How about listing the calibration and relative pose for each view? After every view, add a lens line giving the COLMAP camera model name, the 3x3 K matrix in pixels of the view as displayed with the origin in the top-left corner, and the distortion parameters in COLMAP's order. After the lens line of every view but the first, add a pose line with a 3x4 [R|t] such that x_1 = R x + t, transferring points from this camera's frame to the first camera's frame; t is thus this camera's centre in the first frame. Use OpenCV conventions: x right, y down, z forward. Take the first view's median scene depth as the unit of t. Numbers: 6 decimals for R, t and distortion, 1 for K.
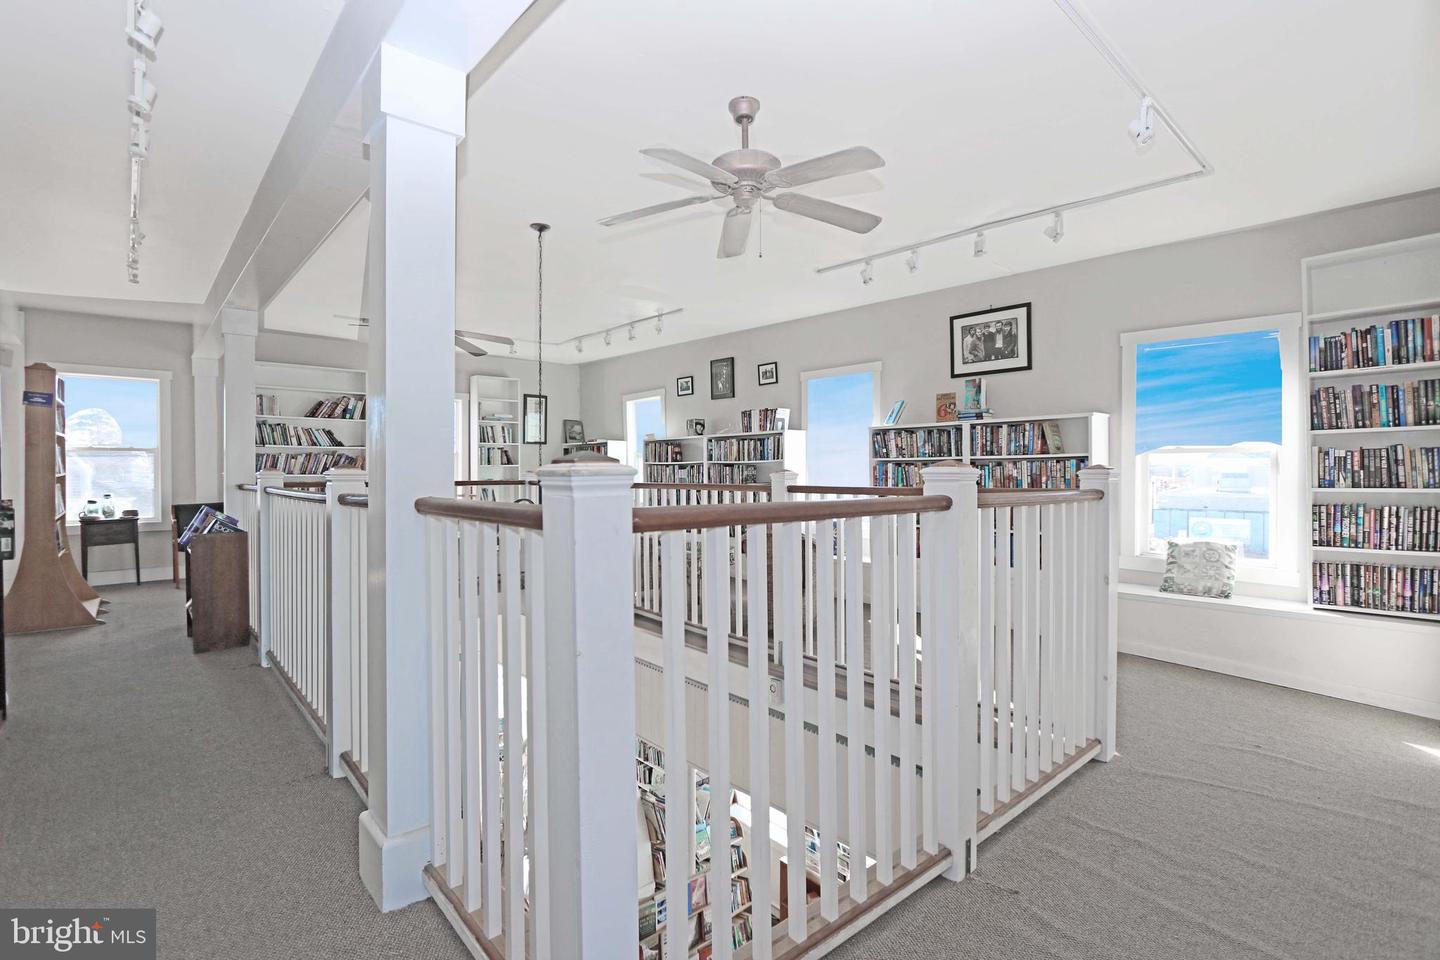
lens RADIAL K [[650.8, 0, 719.8], [0, 650.8, 473.5], [0, 0, 1]] dist [-0.019817, -0.000055]
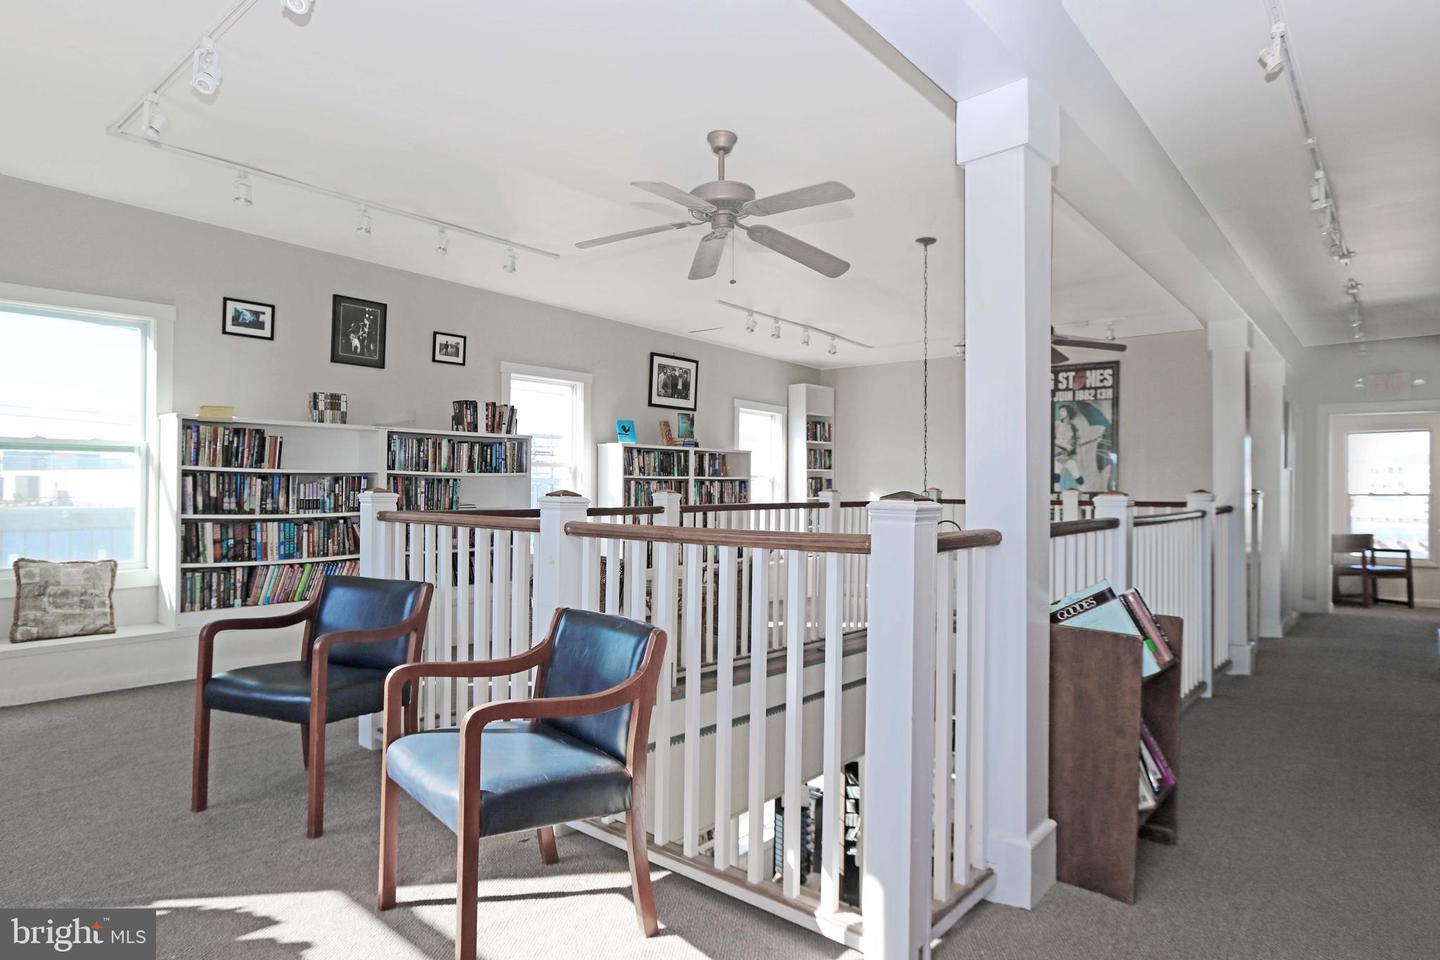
lens RADIAL K [[823.7, 0, 720.0], [0, 823.7, 480.0], [0, 0, 1]] dist [-0.001914, -0.000186]
pose [[-0.119437, 0.005724, 0.992825, -1.083418], [-0.005423, 0.999965, -0.006417, -0.009837], [-0.992827, -0.006150, -0.119402, 1.051164]]
